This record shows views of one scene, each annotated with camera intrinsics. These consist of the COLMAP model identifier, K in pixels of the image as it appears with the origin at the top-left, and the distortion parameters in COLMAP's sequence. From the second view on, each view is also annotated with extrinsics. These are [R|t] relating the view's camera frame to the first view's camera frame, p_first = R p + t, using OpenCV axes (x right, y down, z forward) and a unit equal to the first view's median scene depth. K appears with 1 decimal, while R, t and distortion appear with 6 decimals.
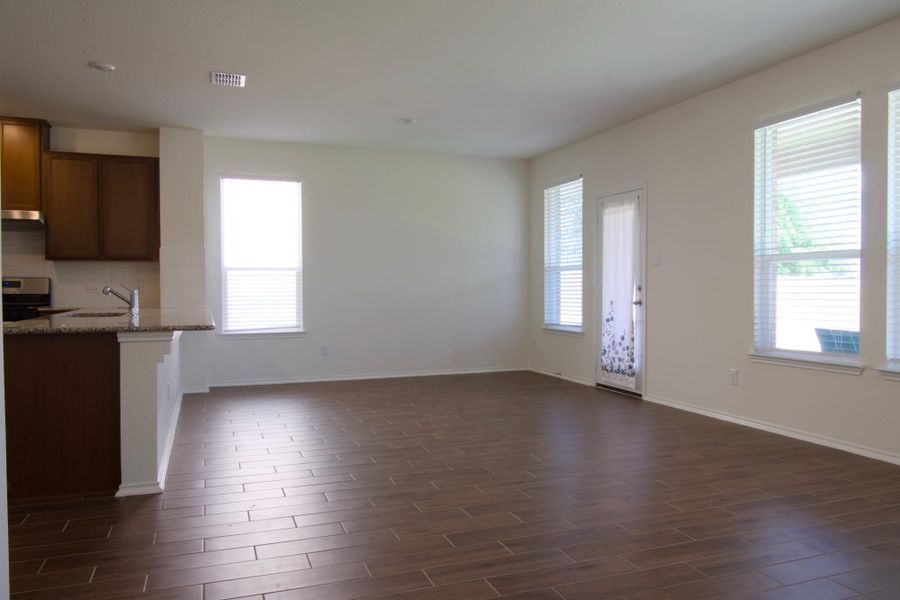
lens RADIAL K [[662.0, 0, 450.0], [0, 662.0, 300.0], [0, 0, 1]] dist [-0.002724, 0.001408]
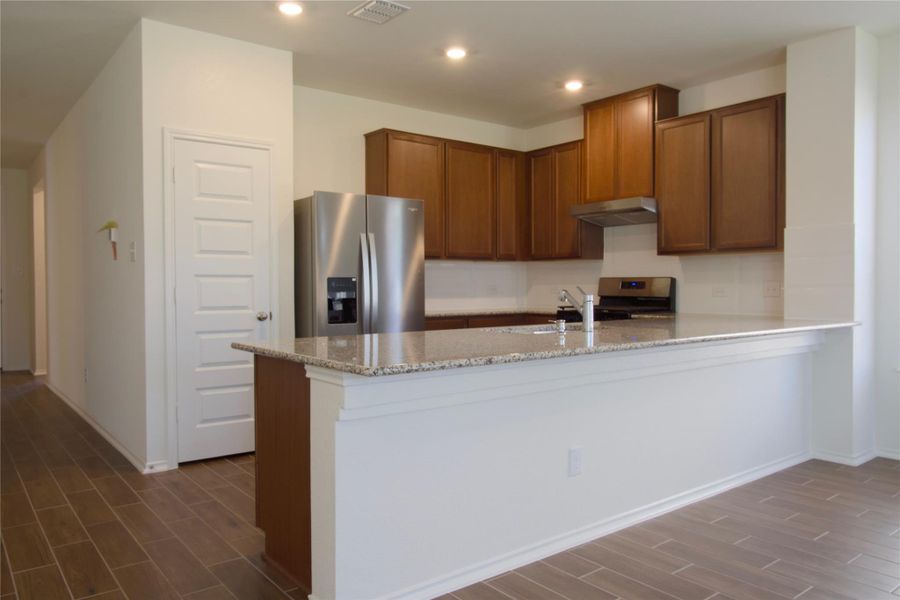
lens RADIAL K [[662.0, 0, 450.0], [0, 662.0, 300.0], [0, 0, 1]] dist [-0.002724, 0.001408]
pose [[0.284726, 0.025837, -0.958261, 0.102882], [-0.016399, 0.999622, 0.022080, -0.018202], [0.958469, 0.009428, 0.285042, 0.508125]]
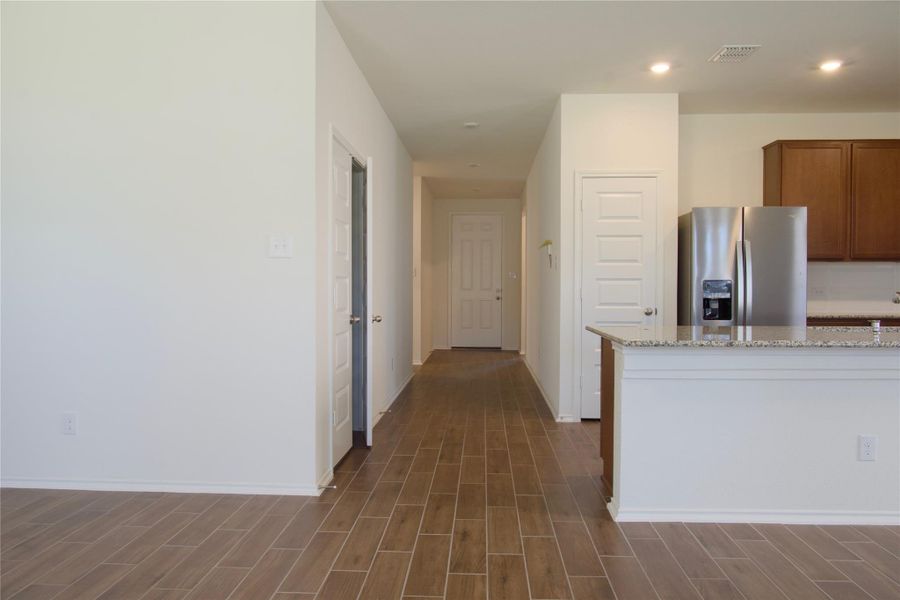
lens RADIAL K [[662.0, 0, 450.0], [0, 662.0, 300.0], [0, 0, 1]] dist [-0.002724, 0.001408]
pose [[-0.409261, 0.022550, -0.912138, 0.275716], [-0.017623, 0.999313, 0.032612, -0.021376], [0.912247, 0.029421, -0.408583, 0.635317]]
